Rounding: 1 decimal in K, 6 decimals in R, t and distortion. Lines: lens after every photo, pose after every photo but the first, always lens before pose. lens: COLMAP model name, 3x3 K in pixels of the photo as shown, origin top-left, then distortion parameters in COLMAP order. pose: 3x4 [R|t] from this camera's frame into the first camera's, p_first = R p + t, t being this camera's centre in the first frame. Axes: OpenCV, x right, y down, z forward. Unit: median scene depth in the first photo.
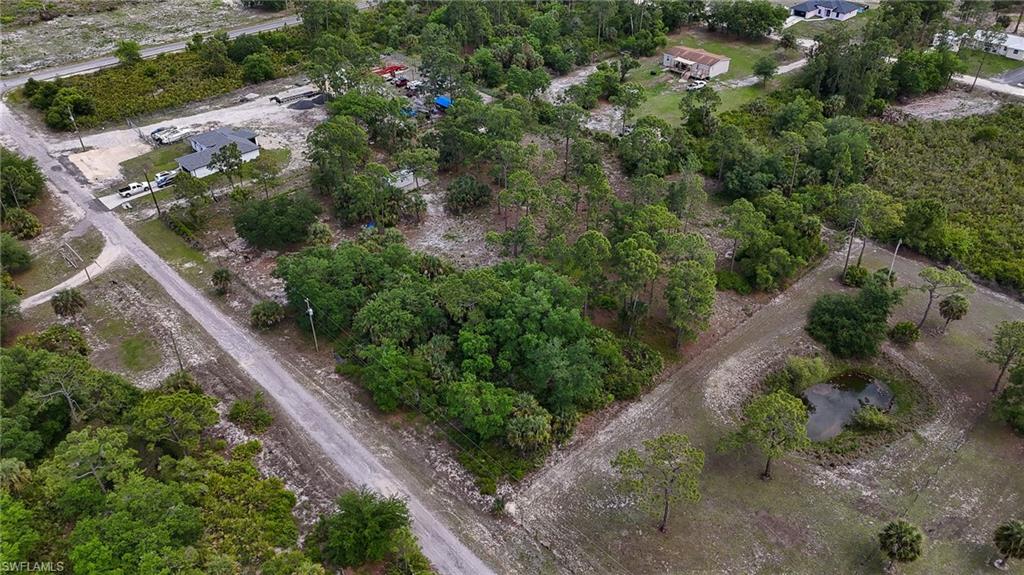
lens RADIAL K [[753.2, 0, 514.3], [0, 753.2, 287.3], [0, 0, 1]] dist [0.060865, -0.049324]
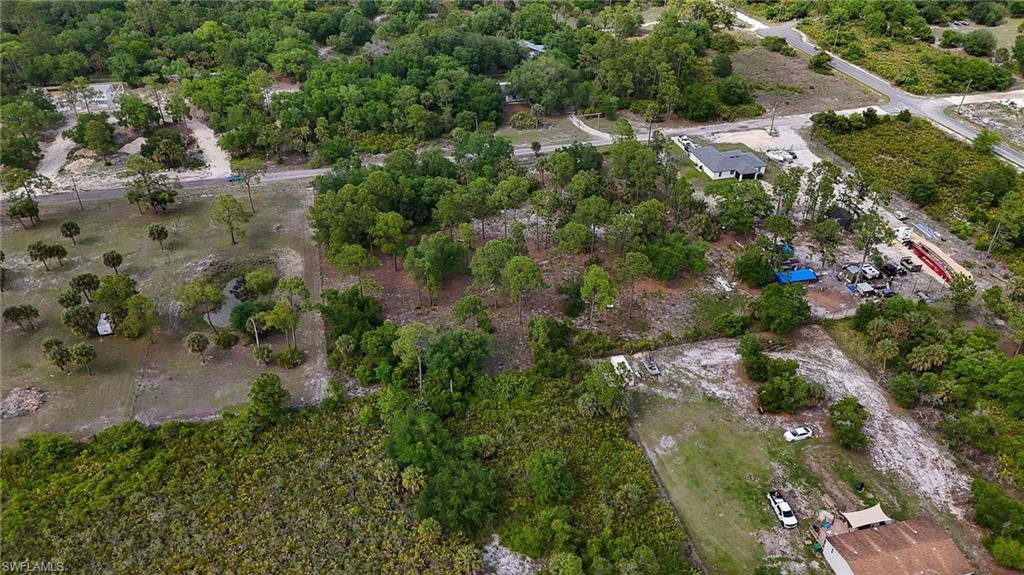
lens RADIAL K [[753.2, 0, 514.3], [0, 753.2, 287.3], [0, 0, 1]] dist [0.060865, -0.049324]
pose [[-0.490250, 0.494031, -0.718045, 0.964533], [-0.496183, 0.519113, 0.695934, -0.940996], [0.716559, 0.697463, -0.009365, 1.090476]]
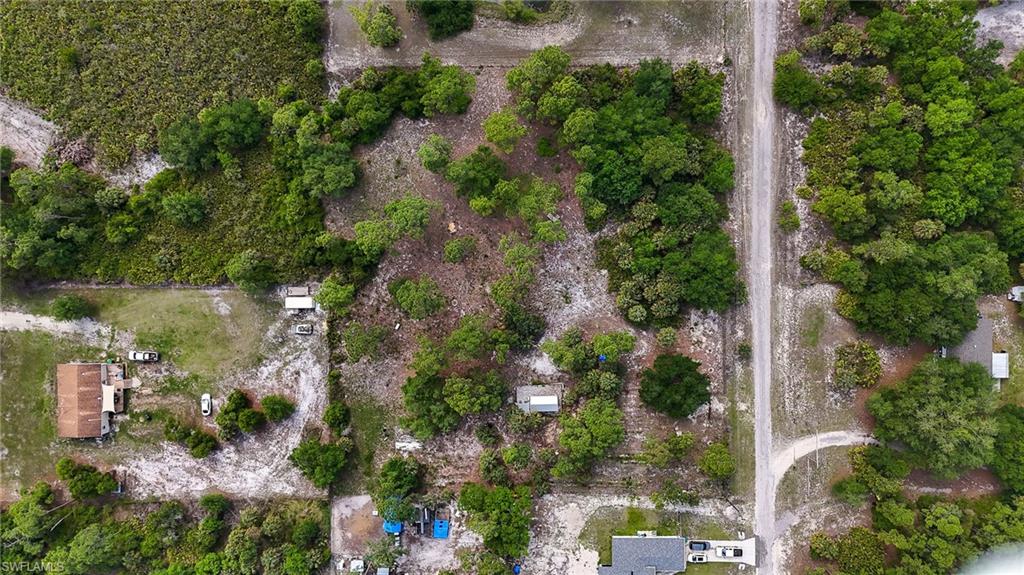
lens RADIAL K [[753.2, 0, 514.3], [0, 753.2, 287.3], [0, 0, 1]] dist [0.060865, -0.049324]
pose [[-0.729107, -0.684383, 0.004780, -0.018003], [0.408466, -0.429534, 0.805392, -1.090044], [-0.549143, 0.589169, 0.592724, 0.328551]]
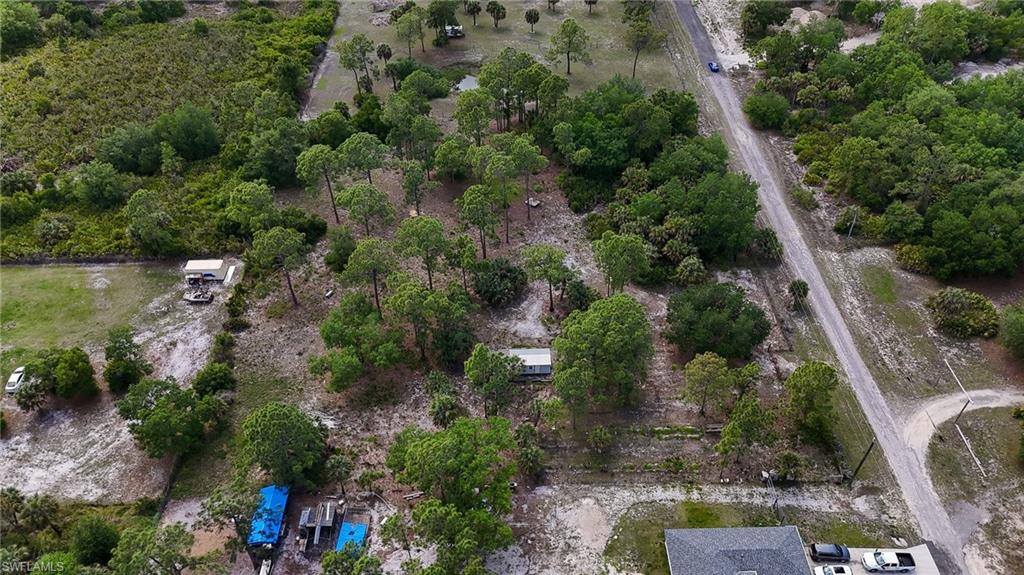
lens RADIAL K [[753.2, 0, 514.3], [0, 753.2, 287.3], [0, 0, 1]] dist [0.060865, -0.049324]
pose [[-0.745796, -0.442594, 0.497894, -0.539974], [0.392246, 0.312351, 0.865205, -0.911779], [-0.538452, 0.840564, -0.059344, 1.130788]]
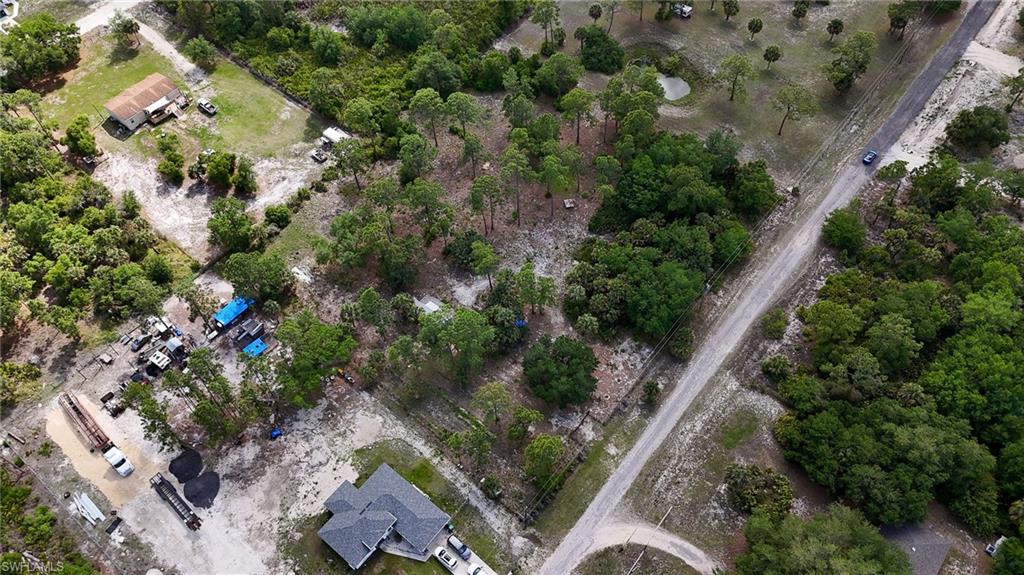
lens RADIAL K [[753.2, 0, 514.3], [0, 753.2, 287.3], [0, 0, 1]] dist [0.060865, -0.049324]
pose [[-0.127117, -0.804444, 0.580269, -0.806932], [0.594044, 0.406749, 0.694023, -0.889434], [-0.794326, 0.432927, 0.426170, 0.552553]]
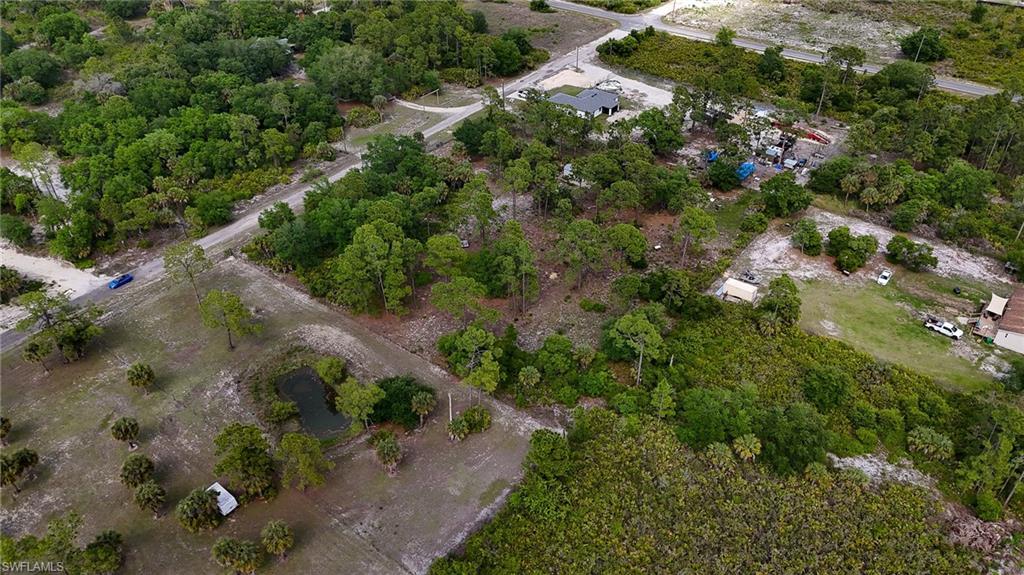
lens RADIAL K [[753.2, 0, 514.3], [0, 753.2, 287.3], [0, 0, 1]] dist [0.060865, -0.049324]
pose [[0.158441, 0.588915, -0.792512, 1.046919], [-0.564282, 0.712665, 0.416768, -0.530460], [0.810236, 0.381167, 0.445229, 0.501621]]
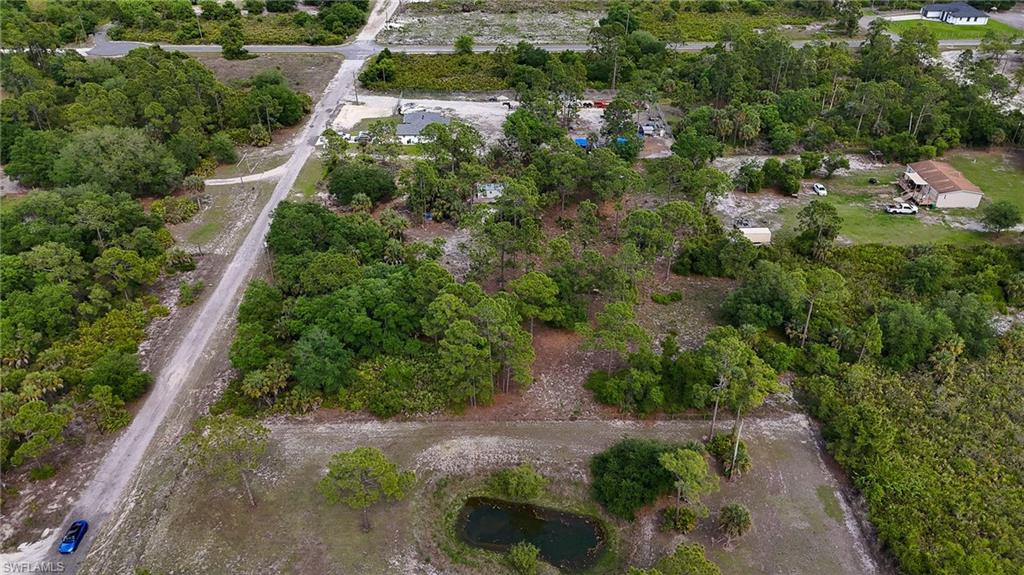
lens RADIAL K [[753.2, 0, 514.3], [0, 753.2, 287.3], [0, 0, 1]] dist [0.060865, -0.049324]
pose [[0.730421, 0.373196, -0.572023, 0.637259], [-0.392193, 0.914853, 0.096068, -0.150871], [0.559169, 0.154173, 0.814592, 0.157531]]
